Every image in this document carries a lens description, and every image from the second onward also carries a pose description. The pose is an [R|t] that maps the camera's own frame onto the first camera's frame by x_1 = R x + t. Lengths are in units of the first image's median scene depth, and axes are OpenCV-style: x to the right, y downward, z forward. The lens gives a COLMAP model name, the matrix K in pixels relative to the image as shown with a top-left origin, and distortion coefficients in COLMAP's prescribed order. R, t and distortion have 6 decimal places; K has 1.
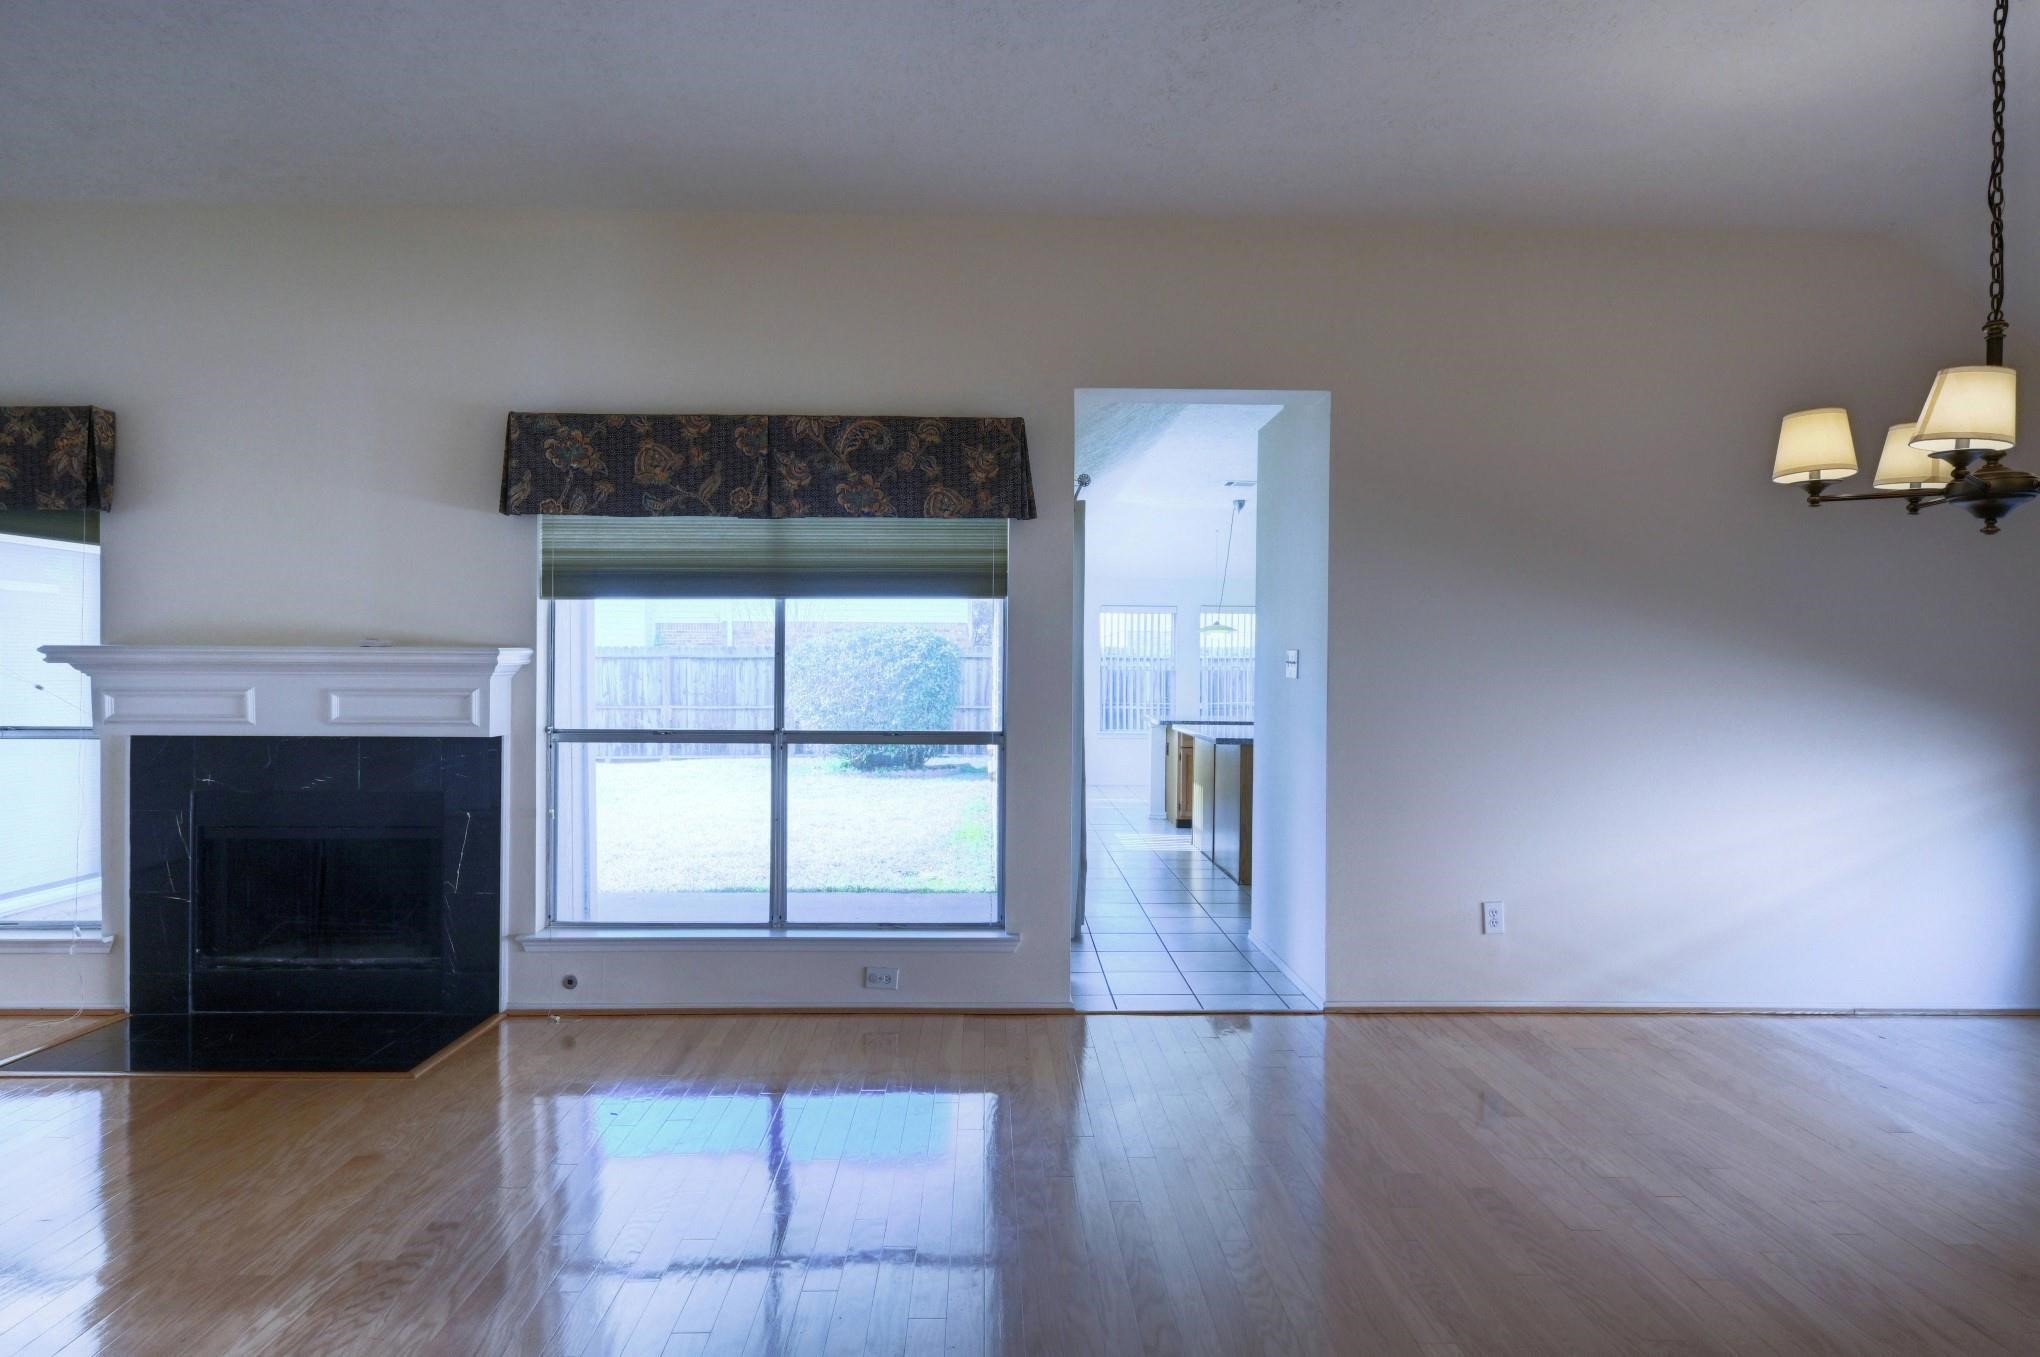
lens RADIAL K [[1048.7, 0, 998.1], [0, 1048.7, 676.0], [0, 0, 1]] dist [-0.003759, 0.001965]
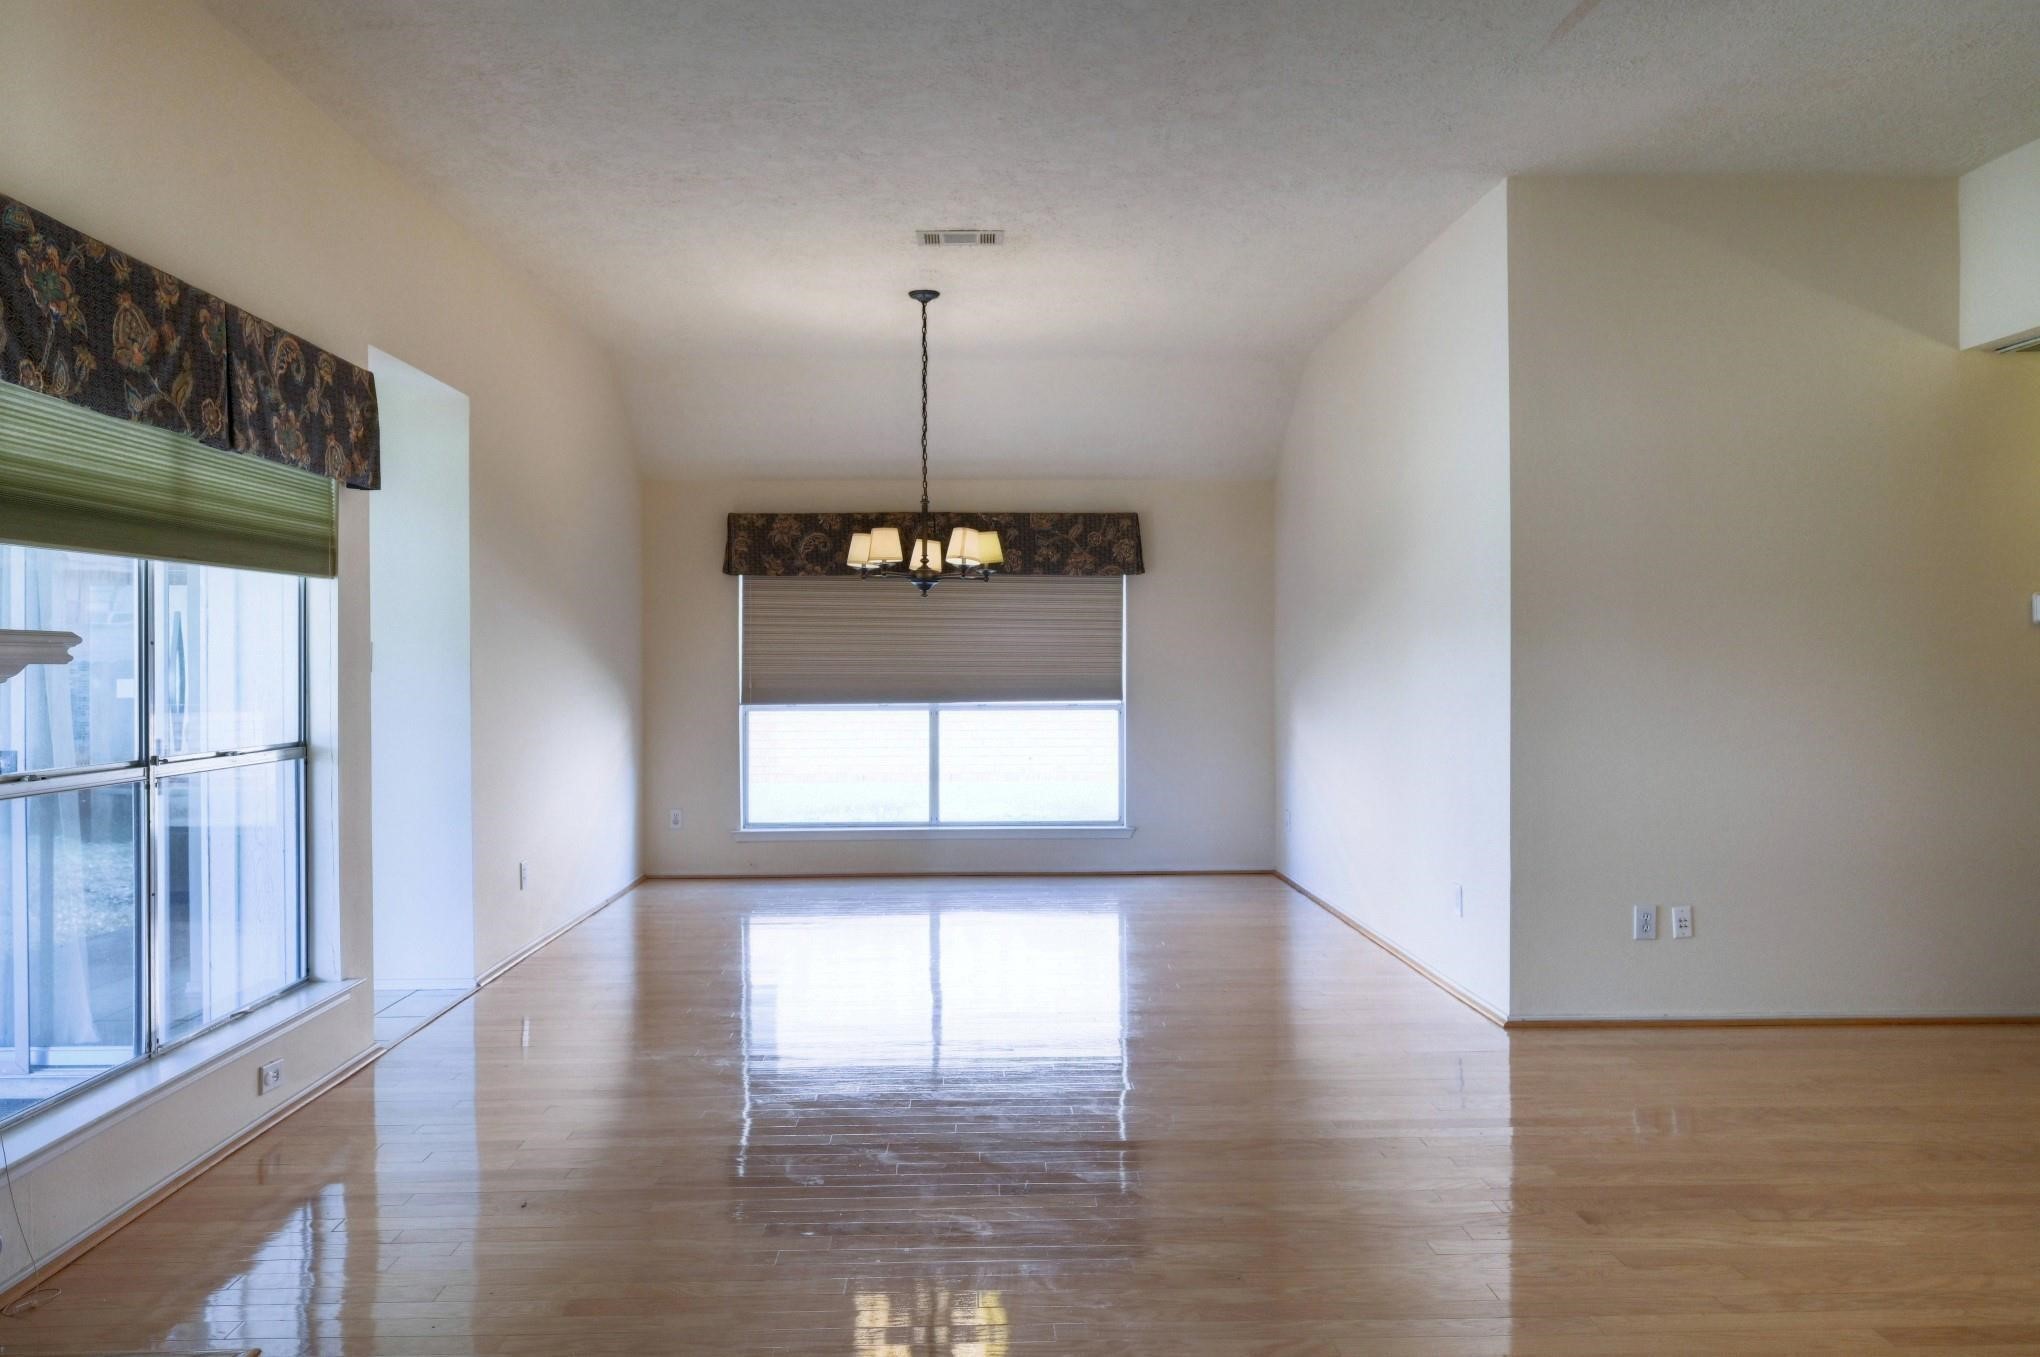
lens RADIAL K [[1418.9, 0, 1003.4], [0, 1418.9, 662.0], [0, 0, 1]] dist [0.007147, -0.001661]
pose [[0.009840, -0.005909, 0.999934, -1.154228], [0.010017, 0.999933, 0.005810, -0.010291], [-0.999901, 0.009959, 0.009899, 0.478183]]
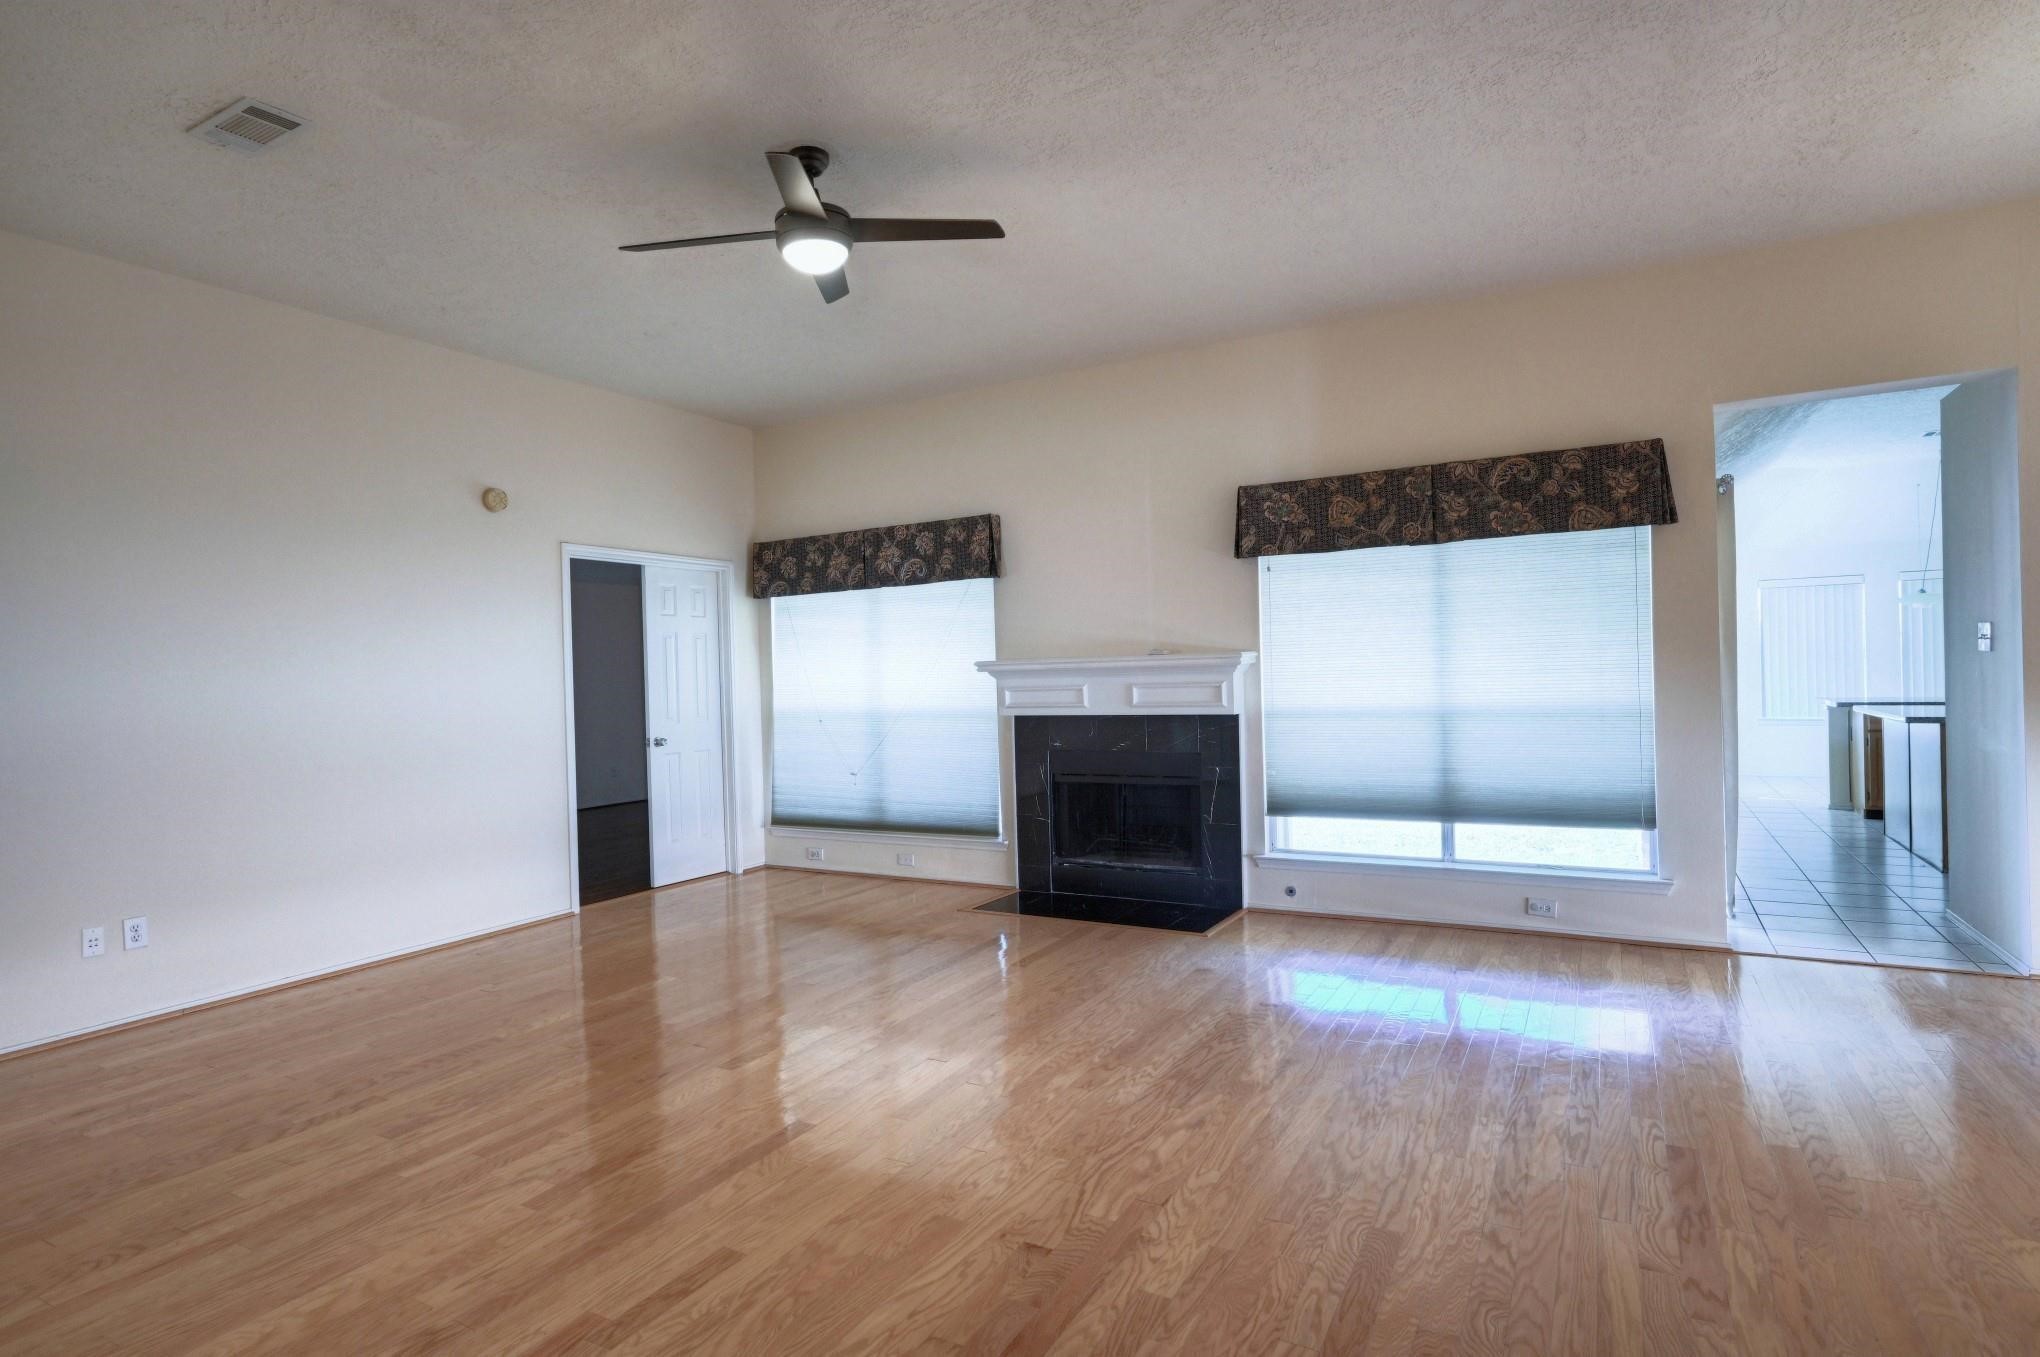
lens RADIAL K [[1048.7, 0, 1013.0], [0, 1048.7, 675.5], [0, 0, 1]] dist [-0.003759, 0.001965]
pose [[0.863342, -0.028611, -0.503807, -0.020186], [0.029674, 0.999542, -0.005913, 0.004218], [0.503746, -0.009846, 0.863796, -0.384146]]
